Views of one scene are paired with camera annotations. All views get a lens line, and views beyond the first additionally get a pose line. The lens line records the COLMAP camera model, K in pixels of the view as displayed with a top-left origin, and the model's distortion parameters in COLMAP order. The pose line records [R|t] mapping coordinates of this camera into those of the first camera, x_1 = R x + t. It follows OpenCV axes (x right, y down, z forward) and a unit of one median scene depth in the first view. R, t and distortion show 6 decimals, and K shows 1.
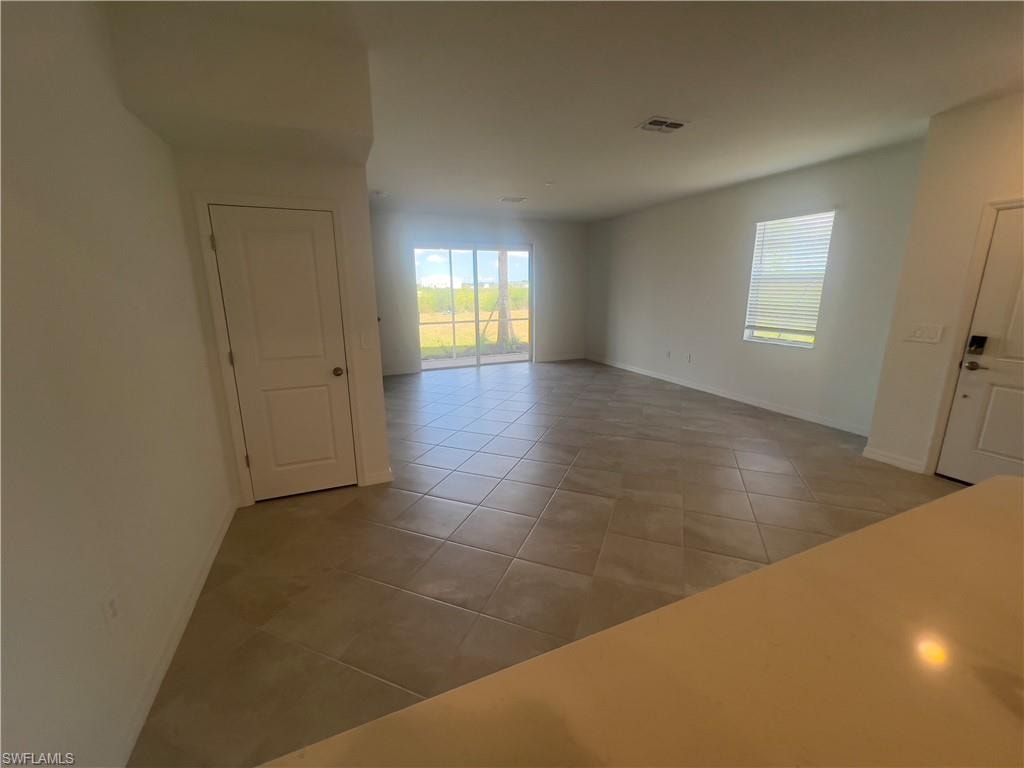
lens RADIAL K [[414.6, 0, 509.4], [0, 414.6, 381.7], [0, 0, 1]] dist [-0.000795, 0.000158]
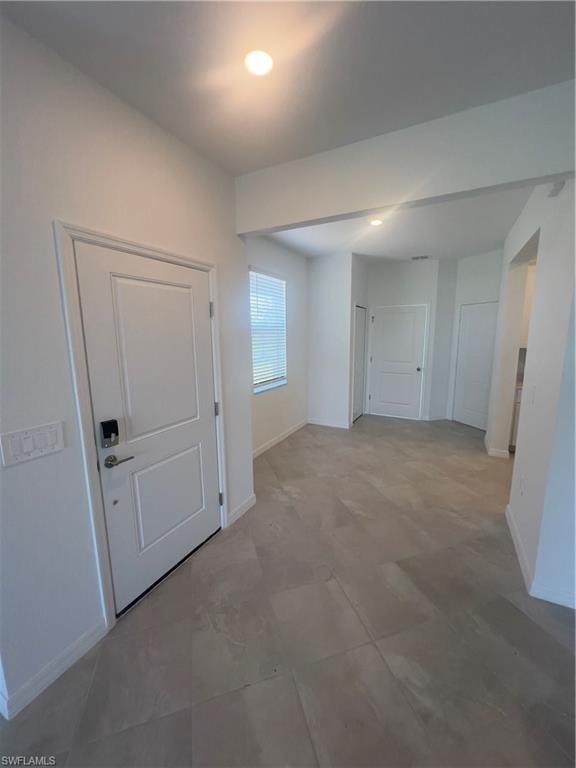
lens RADIAL K [[311.0, 0, 289.4], [0, 311.0, 384.1], [0, 0, 1]] dist [-0.000795, 0.000158]
pose [[-0.638138, -0.110395, 0.761967, 0.482143], [0.188556, 0.937121, 0.293685, -0.238701], [-0.746476, 0.331085, -0.577197, 0.943288]]
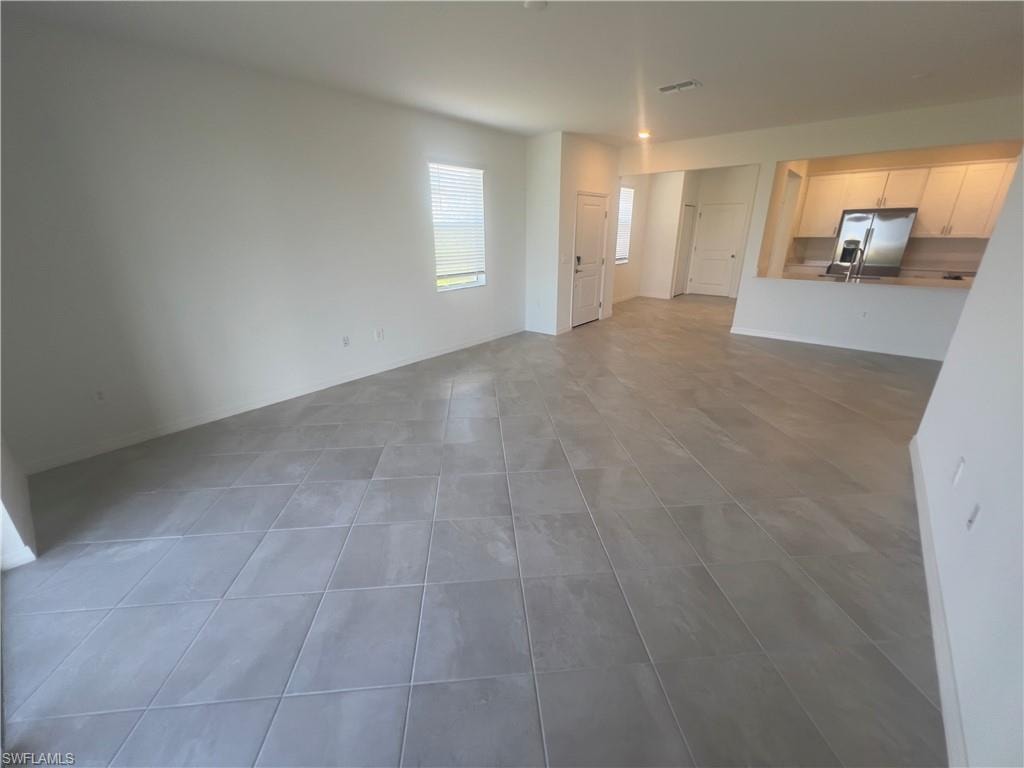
lens RADIAL K [[414.6, 0, 509.4], [0, 414.6, 381.7], [0, 0, 1]] dist [-0.000795, 0.000158]
pose [[-0.454547, -0.296509, 0.839922, -0.613420], [0.212002, 0.879854, 0.425337, -0.469284], [-0.865126, 0.371401, -0.337074, 2.026982]]
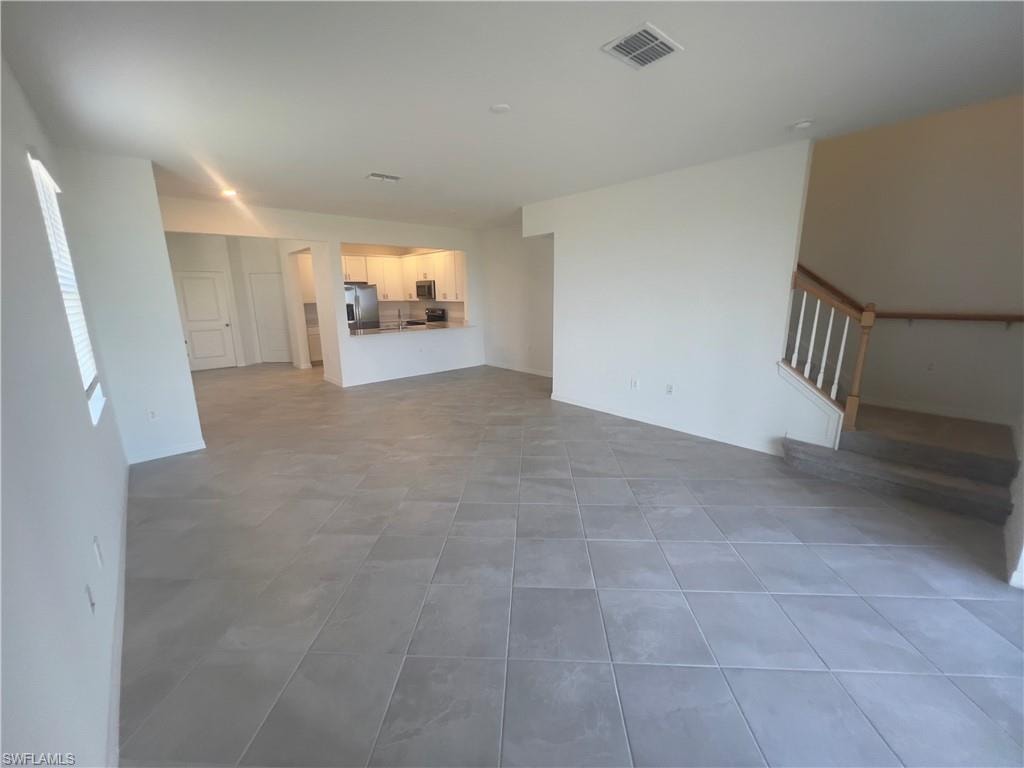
lens RADIAL K [[414.6, 0, 509.4], [0, 414.6, 381.7], [0, 0, 1]] dist [-0.000795, 0.000158]
pose [[-0.941951, 0.090367, -0.323360, 0.457726], [-0.056489, 0.906714, 0.417947, -0.580025], [0.330963, 0.411951, -0.848975, 2.441212]]
